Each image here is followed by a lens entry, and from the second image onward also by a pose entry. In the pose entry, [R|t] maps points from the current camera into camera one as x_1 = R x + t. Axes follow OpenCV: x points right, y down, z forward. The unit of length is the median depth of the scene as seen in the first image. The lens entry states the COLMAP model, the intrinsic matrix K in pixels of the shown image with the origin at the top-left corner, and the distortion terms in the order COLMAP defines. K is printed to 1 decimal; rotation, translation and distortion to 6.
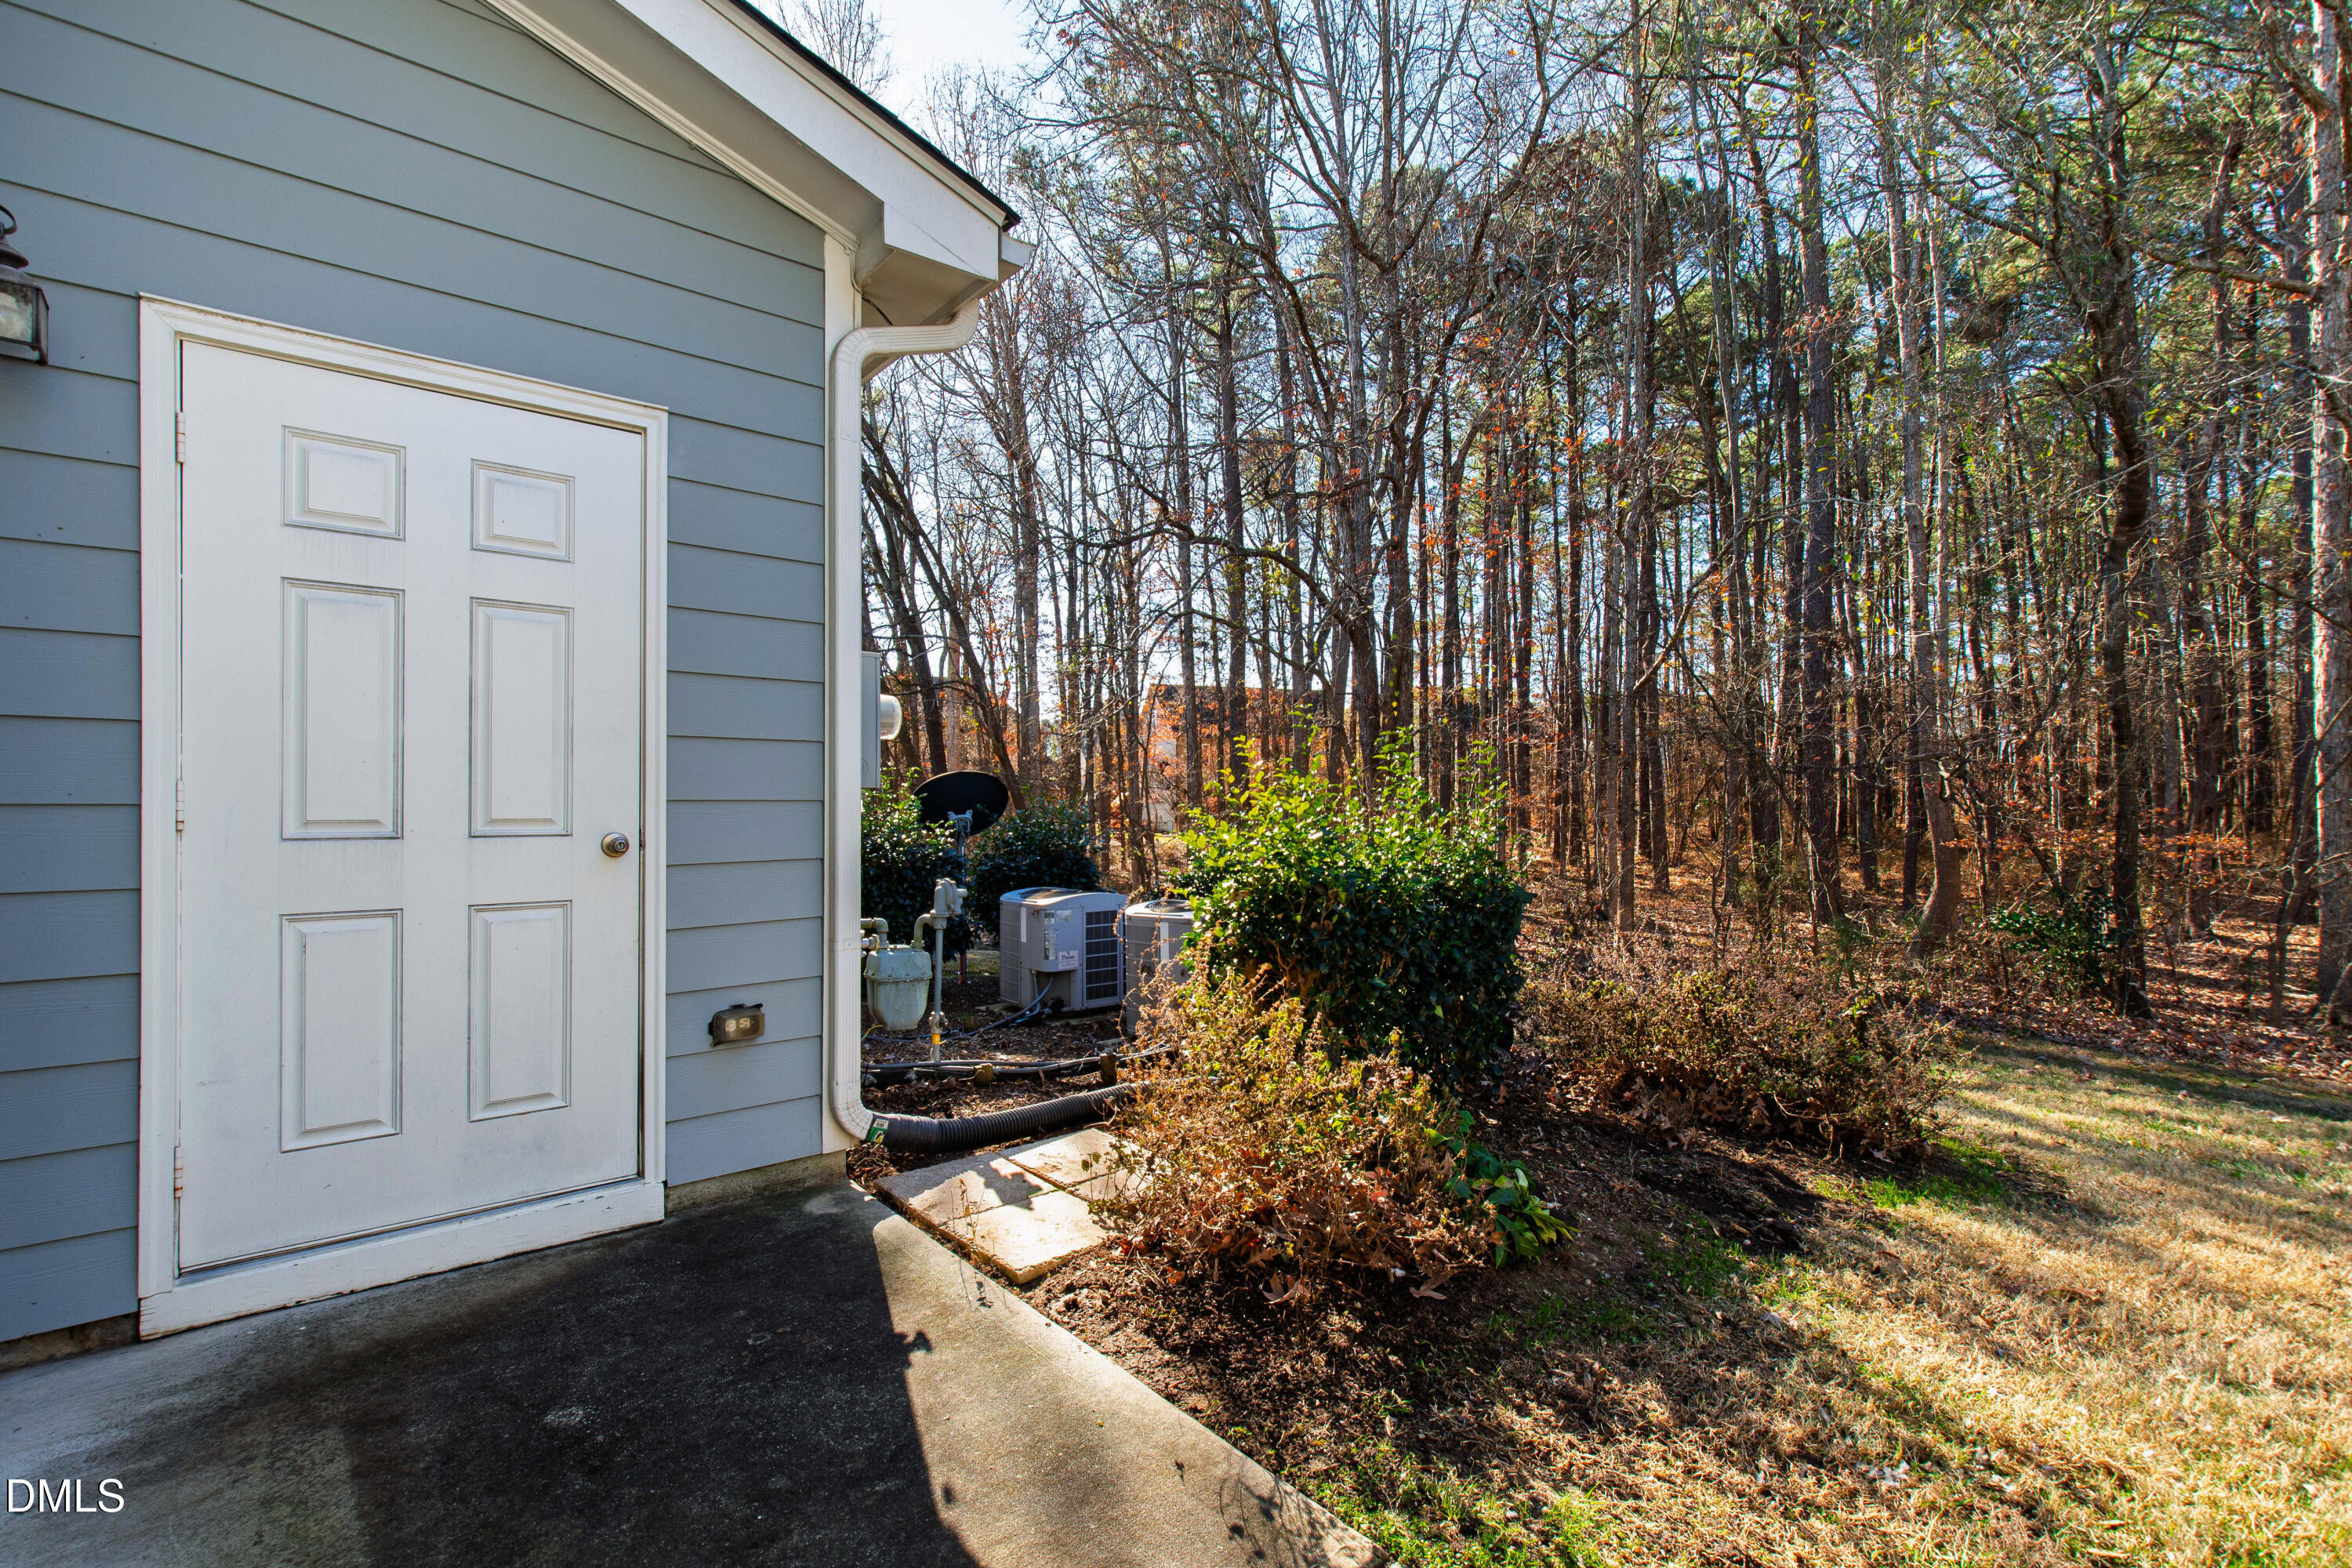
lens RADIAL K [[1035.6, 0, 1175.9], [0, 1035.6, 781.0], [0, 0, 1]] dist [-0.000124, -0.000043]
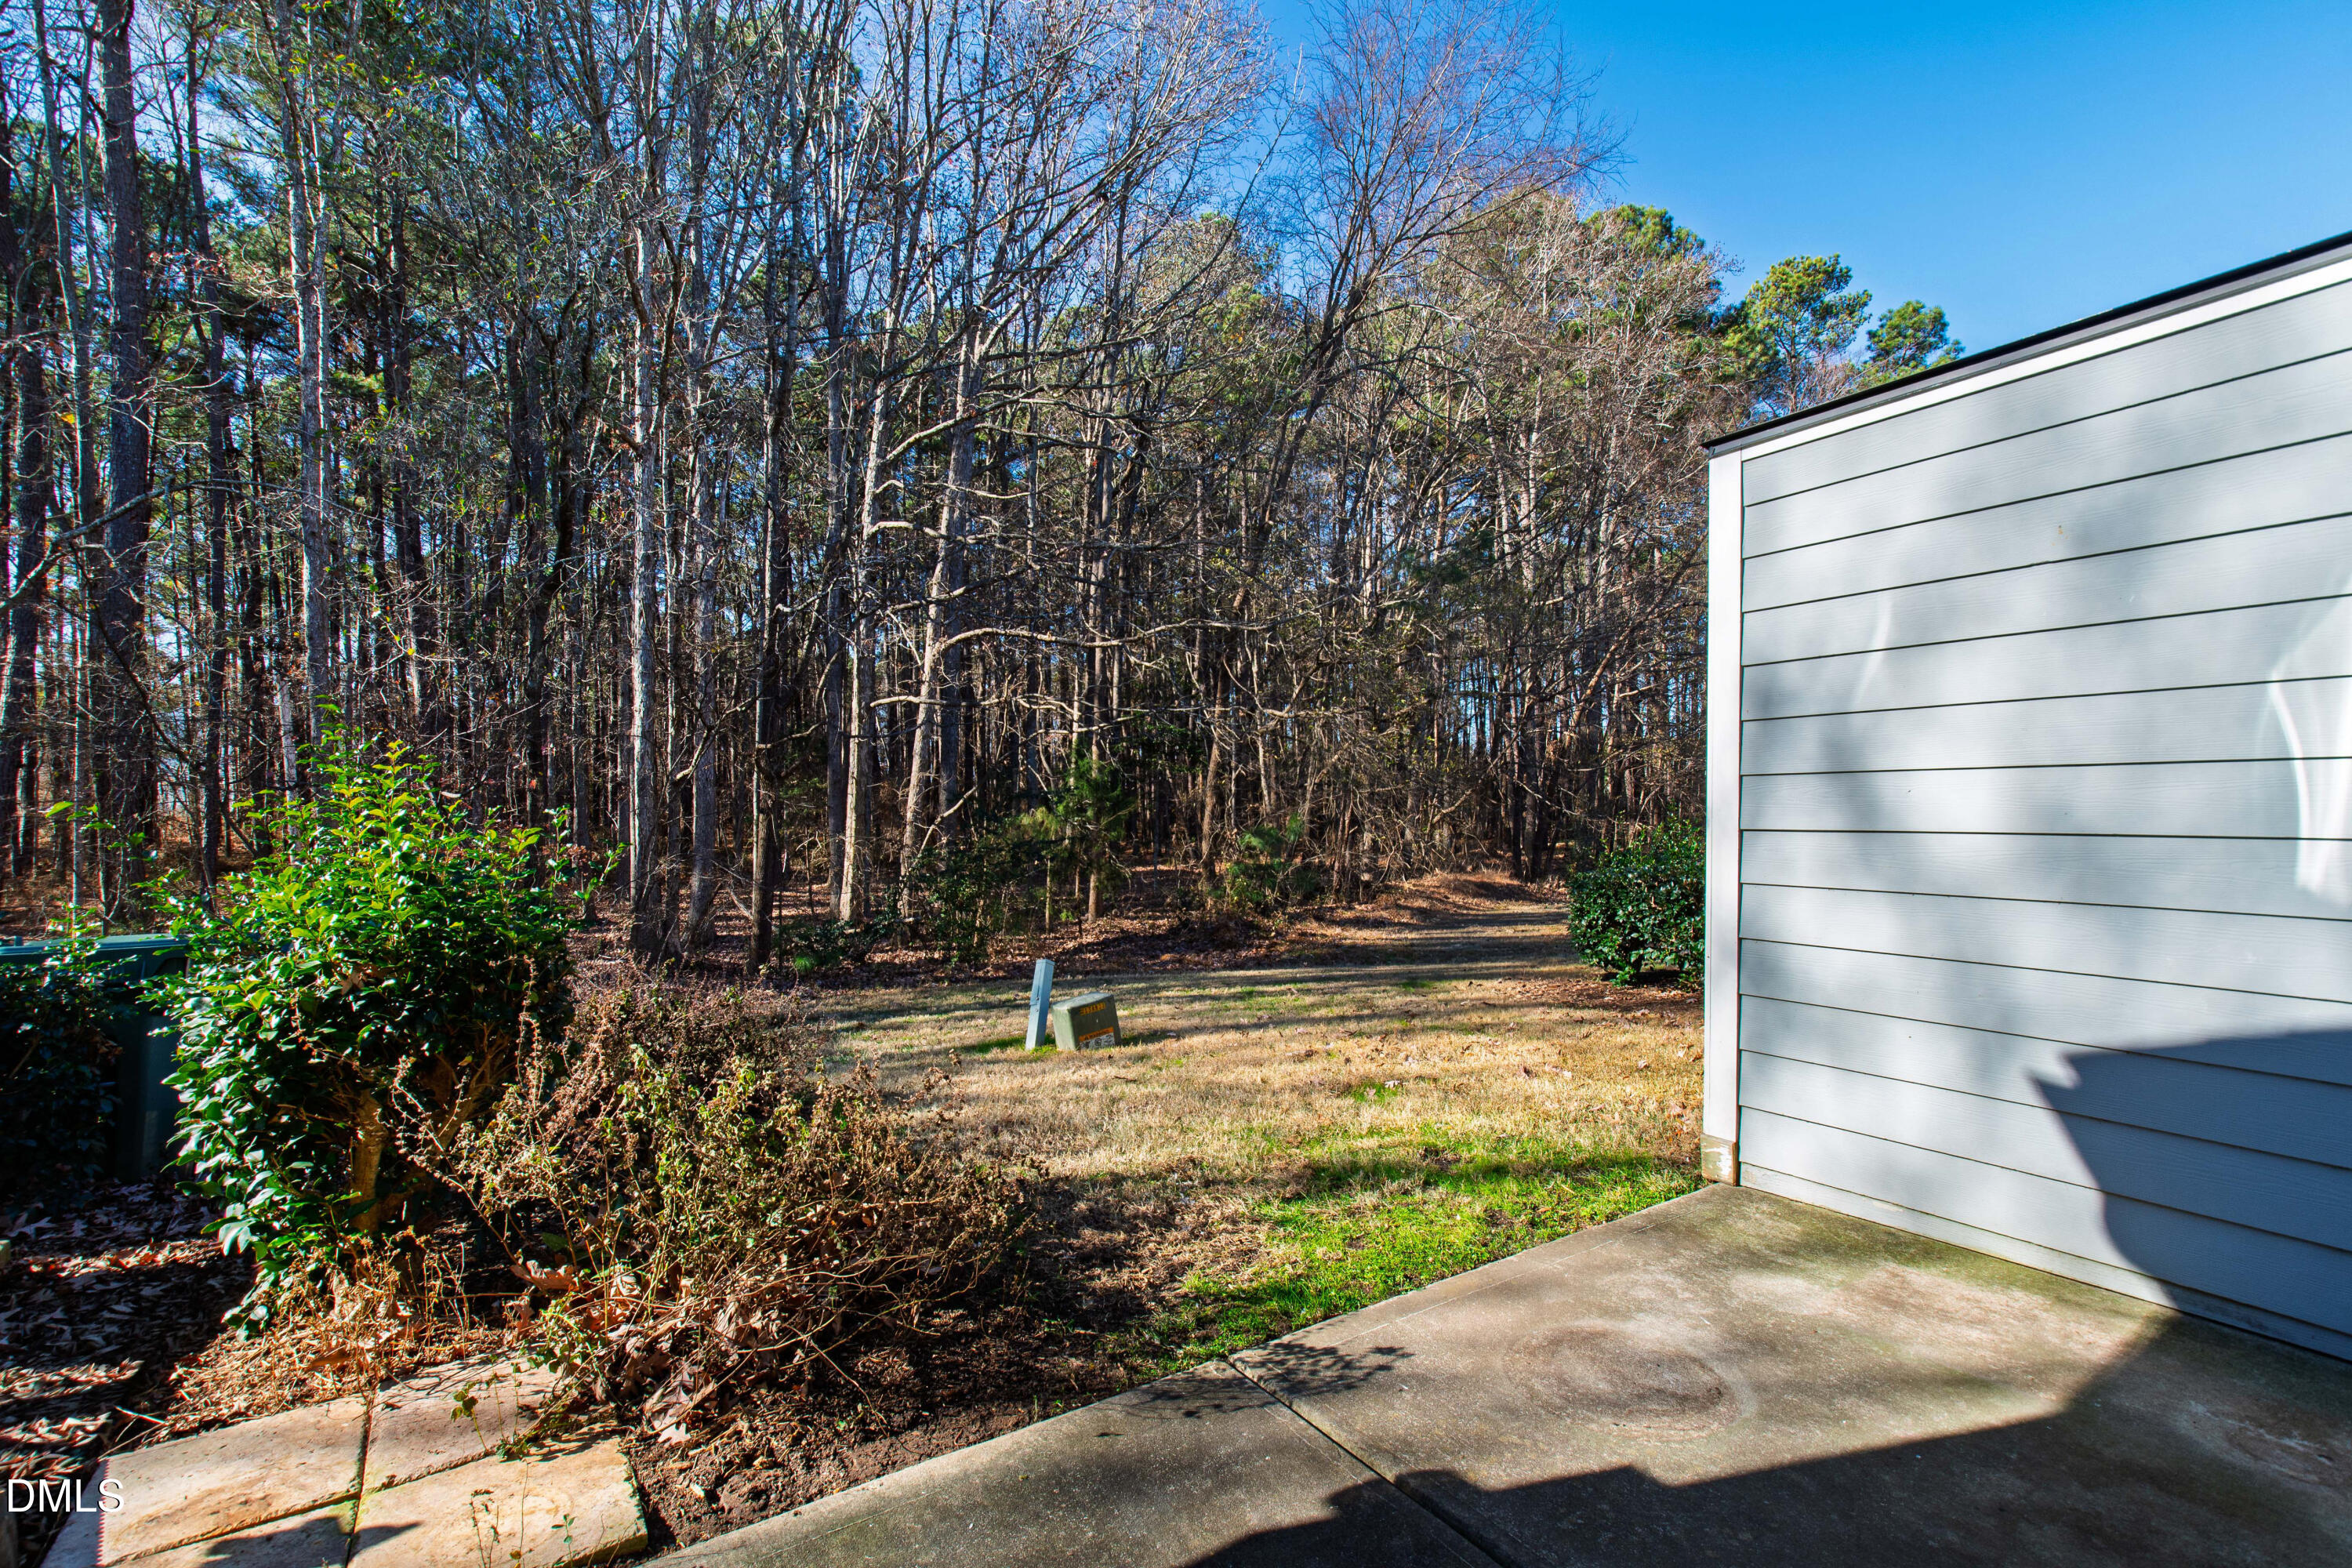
lens RADIAL K [[1026.1, 0, 1156.6], [0, 1026.1, 808.6], [0, 0, 1]] dist [-0.001605, -0.000441]
pose [[0.160038, -0.005129, 0.987098, -0.948196], [-0.000541, 0.999986, 0.005283, -0.016477], [-0.987111, -0.001380, 0.160033, 0.678282]]
